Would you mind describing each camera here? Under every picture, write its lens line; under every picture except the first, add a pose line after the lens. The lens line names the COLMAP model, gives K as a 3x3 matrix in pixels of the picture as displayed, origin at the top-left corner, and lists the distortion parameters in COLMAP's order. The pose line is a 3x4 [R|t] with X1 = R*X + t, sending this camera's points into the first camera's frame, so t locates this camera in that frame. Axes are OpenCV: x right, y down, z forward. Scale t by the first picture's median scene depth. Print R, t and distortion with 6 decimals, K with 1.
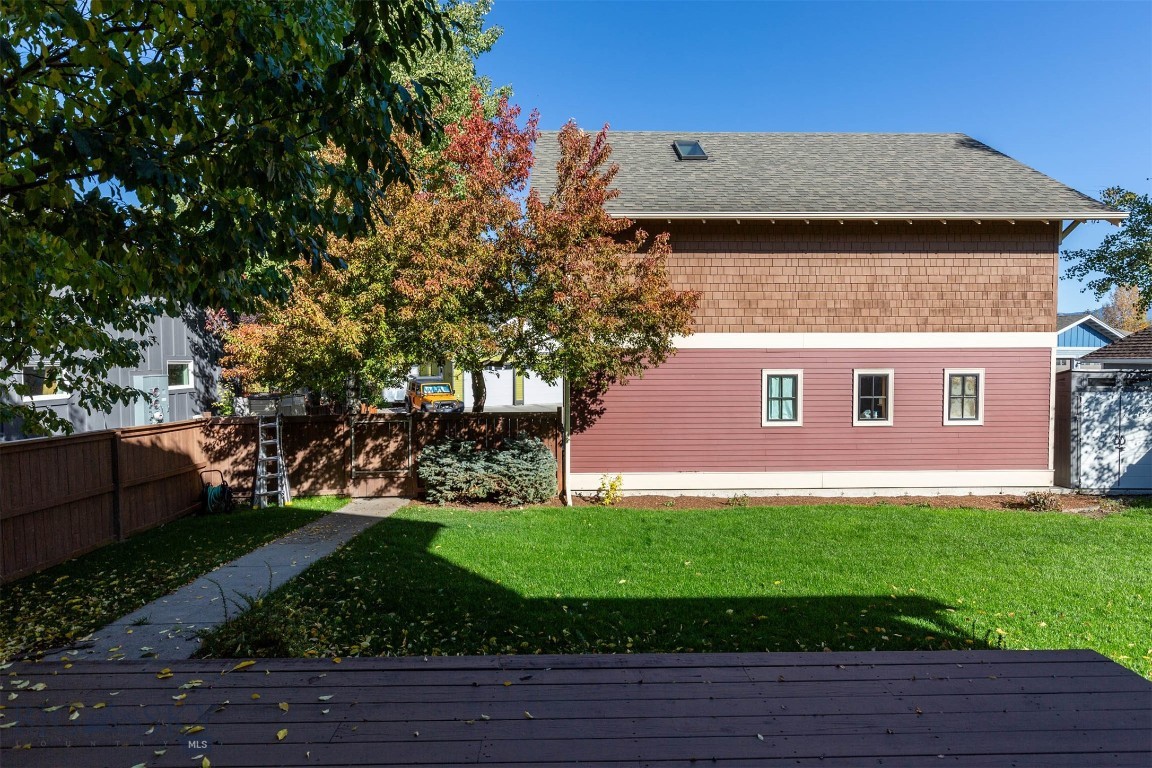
lens RADIAL K [[635.0, 0, 593.2], [0, 635.0, 374.5], [0, 0, 1]] dist [0.004849, 0.001397]
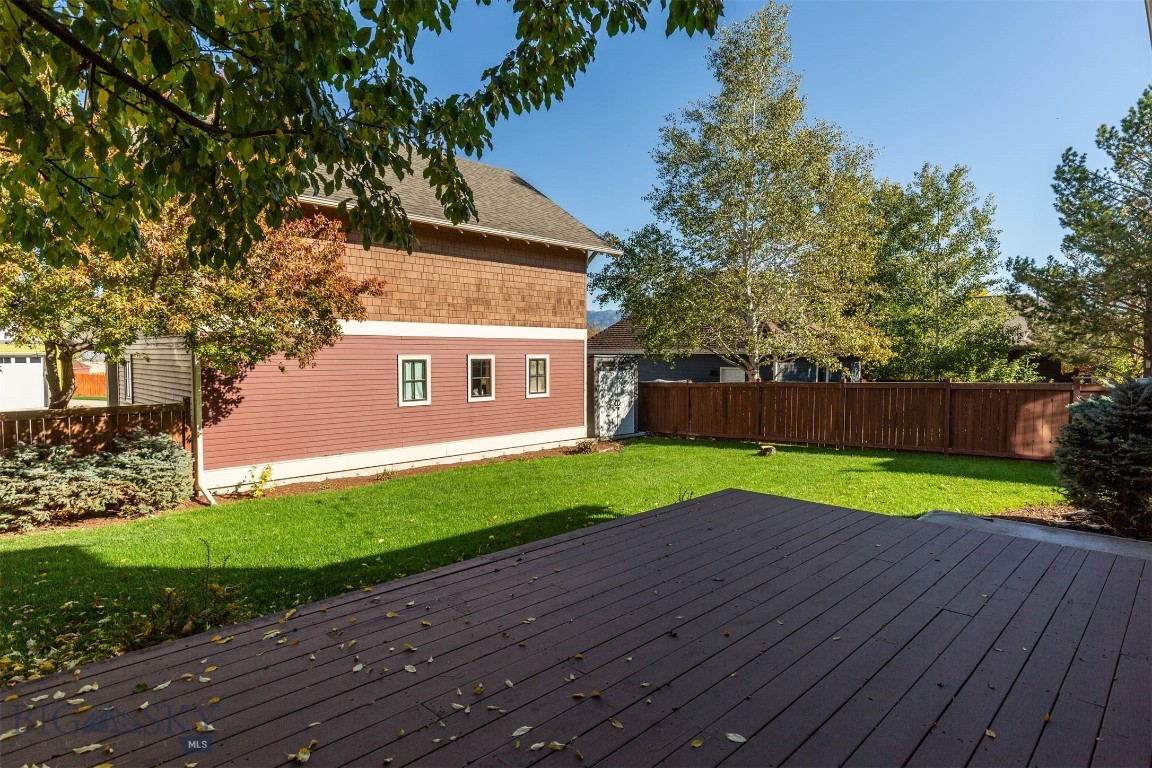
lens RADIAL K [[635.0, 0, 593.2], [0, 635.0, 374.5], [0, 0, 1]] dist [0.004849, 0.001397]
pose [[0.713938, -0.021282, 0.699886, -0.263500], [0.017728, 0.999767, 0.012317, 0.018099], [-0.699985, 0.003614, 0.714148, -0.025084]]
